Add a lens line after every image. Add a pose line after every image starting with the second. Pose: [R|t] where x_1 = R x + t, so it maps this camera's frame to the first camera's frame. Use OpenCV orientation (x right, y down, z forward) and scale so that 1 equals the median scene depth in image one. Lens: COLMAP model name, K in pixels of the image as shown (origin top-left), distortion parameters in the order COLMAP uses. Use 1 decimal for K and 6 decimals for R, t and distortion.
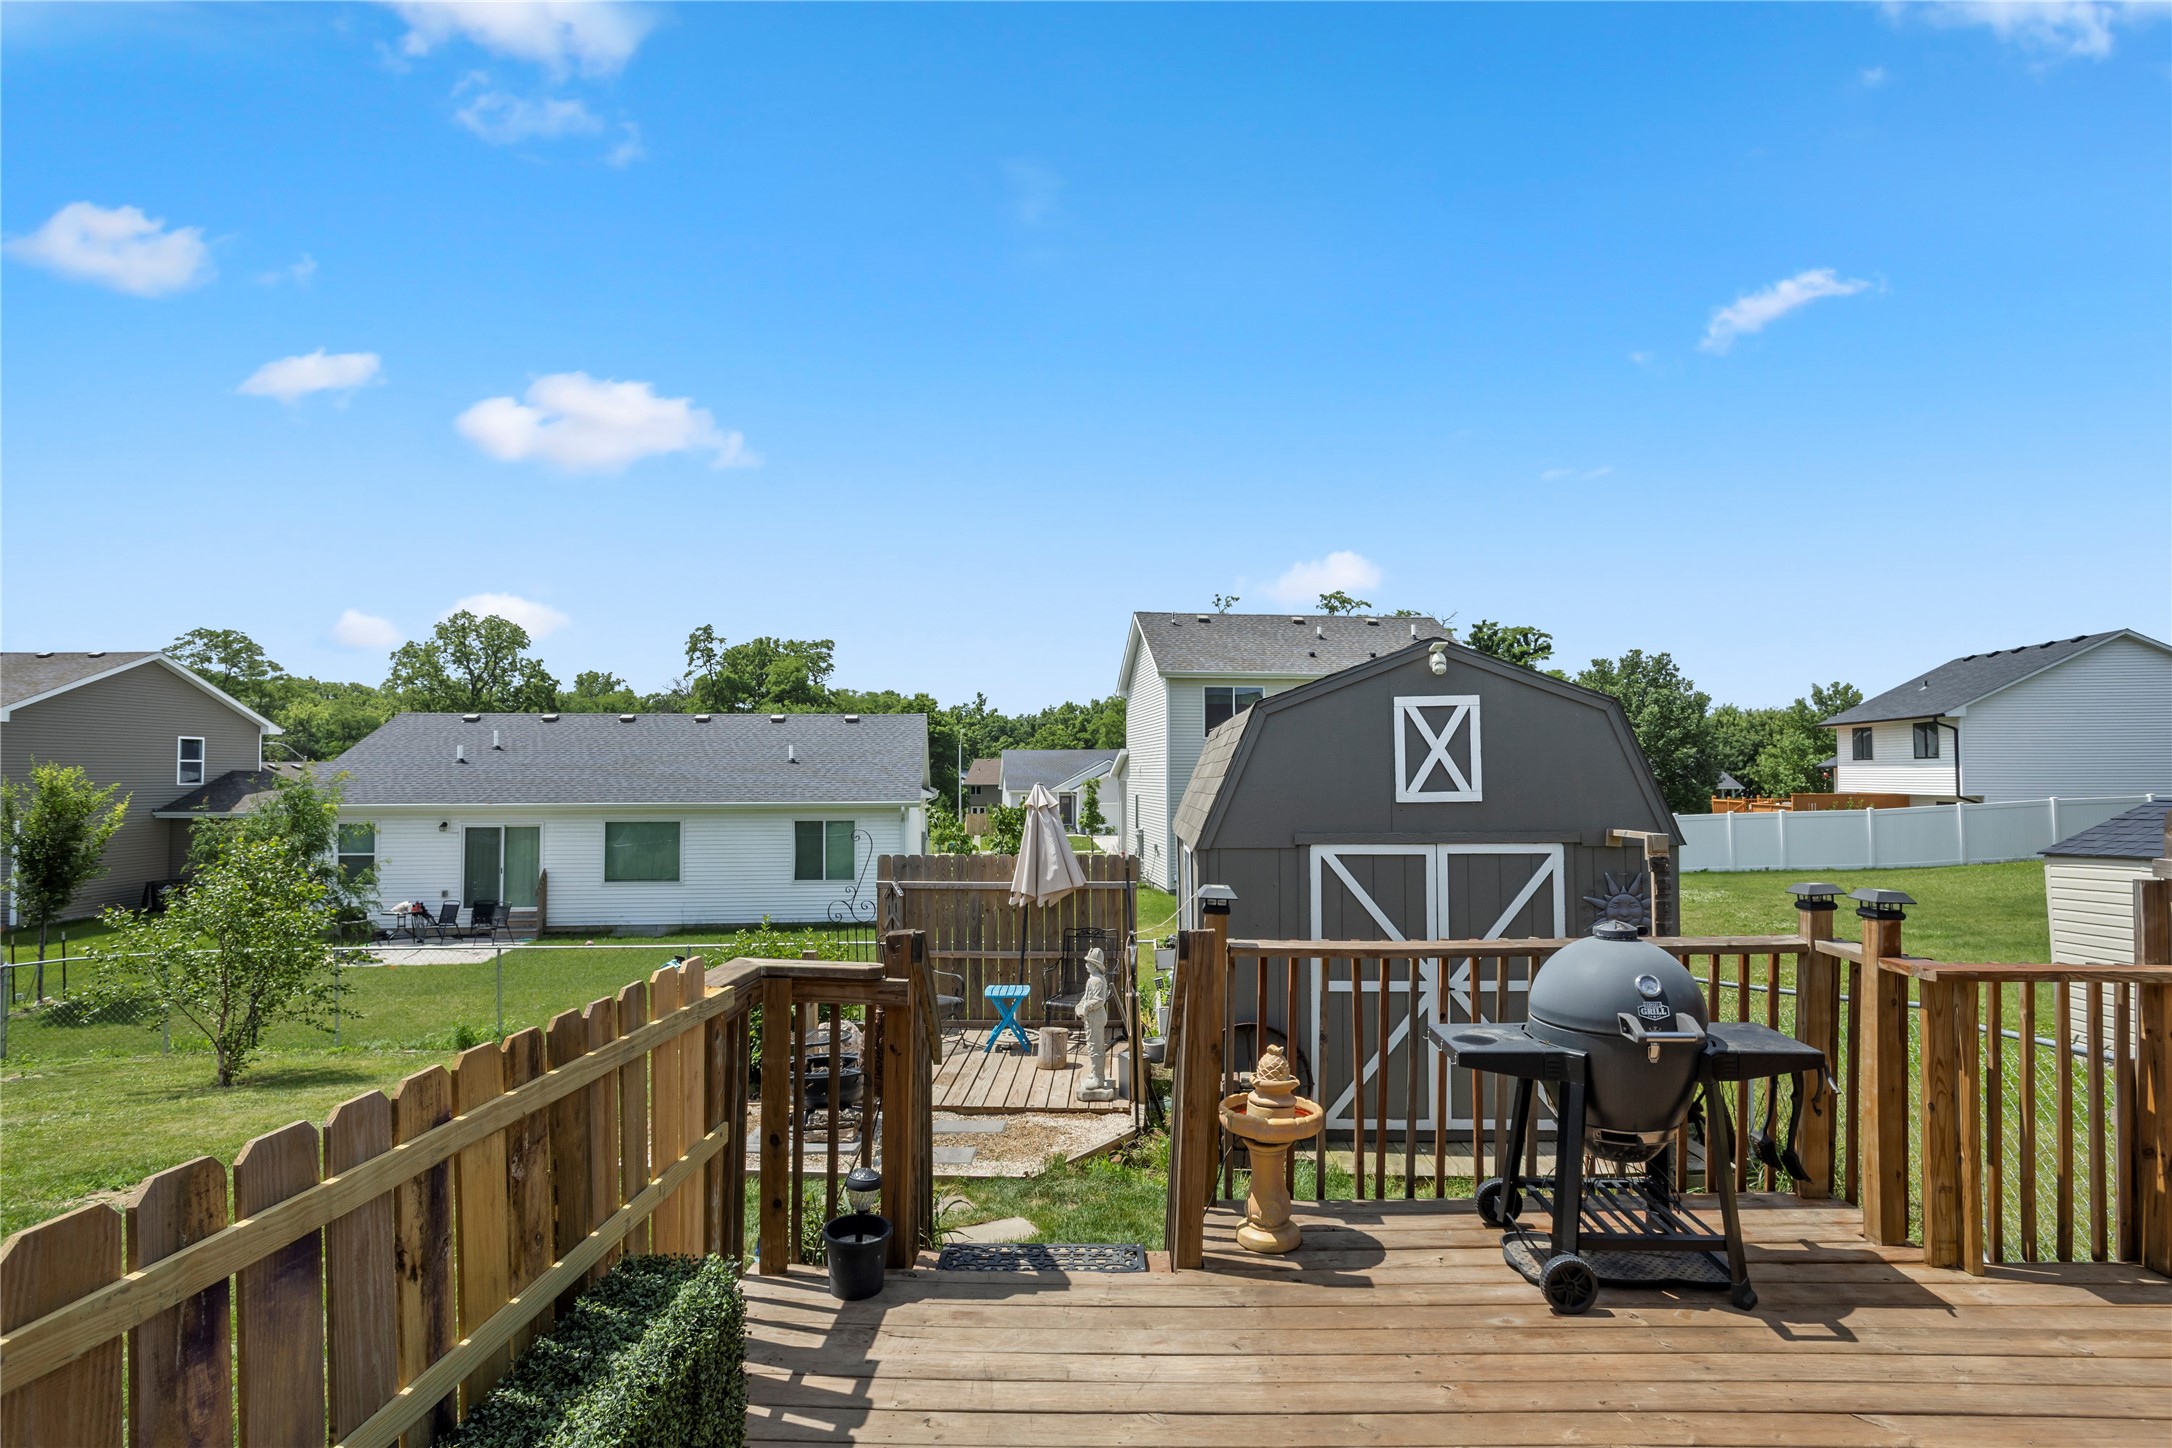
lens RADIAL K [[1090.8, 0, 1088.7], [0, 1090.8, 726.2], [0, 0, 1]] dist [-0.047929, 0.027979]
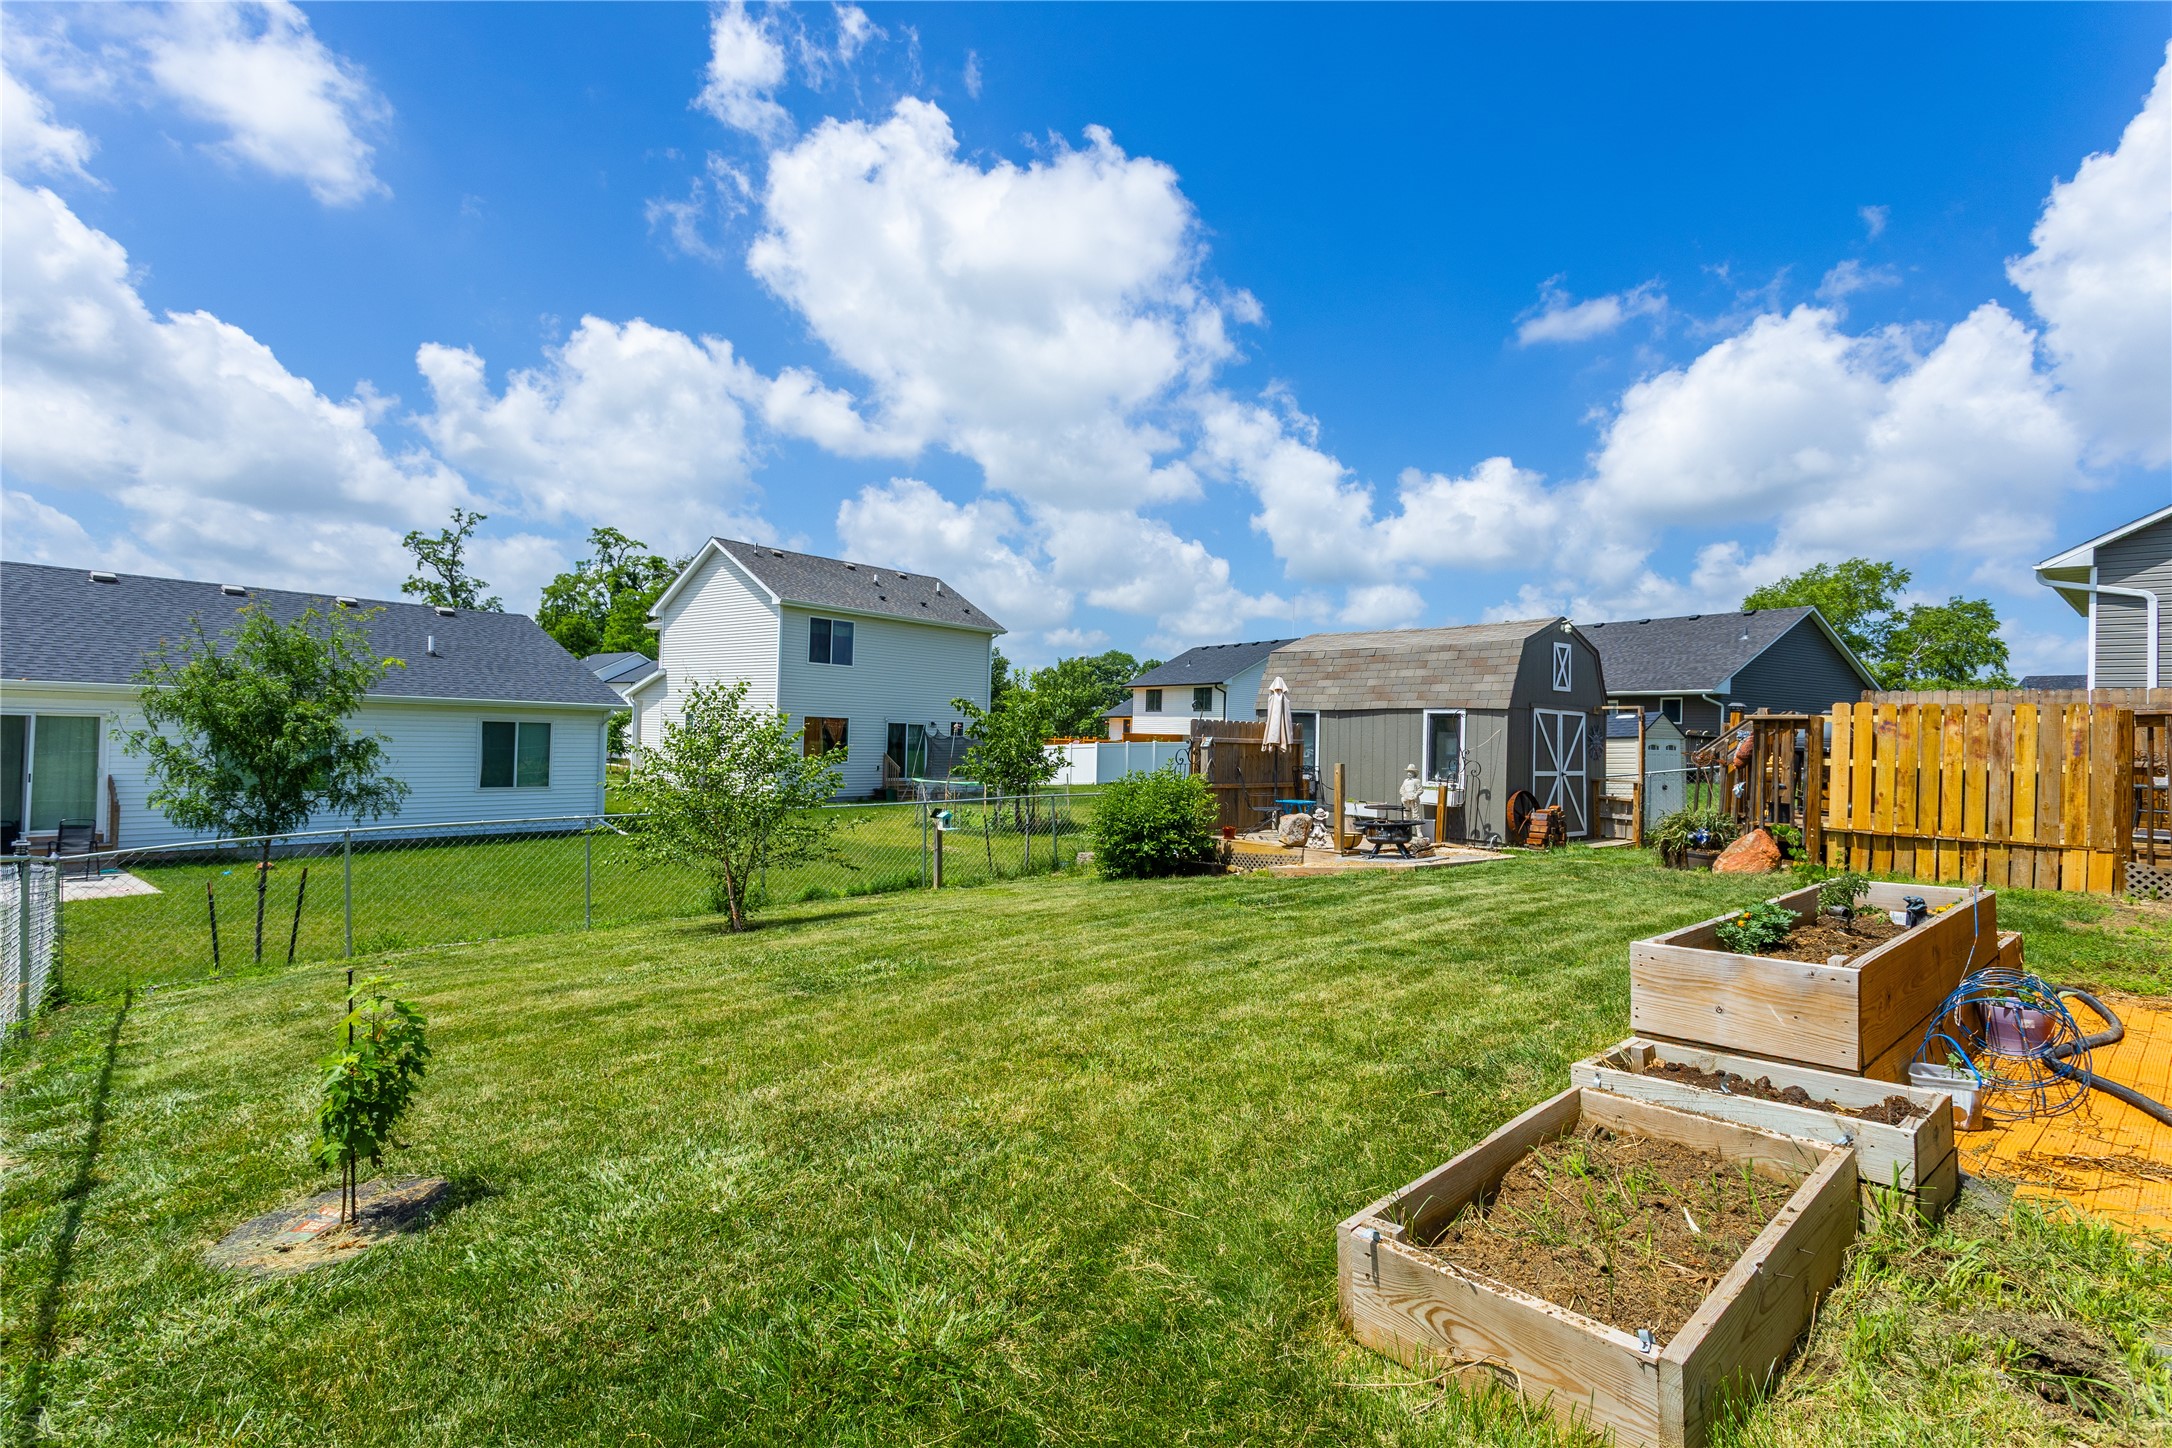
lens RADIAL K [[1057.4, 0, 1079.8], [0, 1057.4, 721.2], [0, 0, 1]] dist [0.030001, -0.000137]
pose [[0.715972, 0.034405, 0.697280, -0.439325], [-0.060995, 0.998048, 0.013385, 0.037711], [-0.695459, -0.052114, 0.716673, 0.029253]]
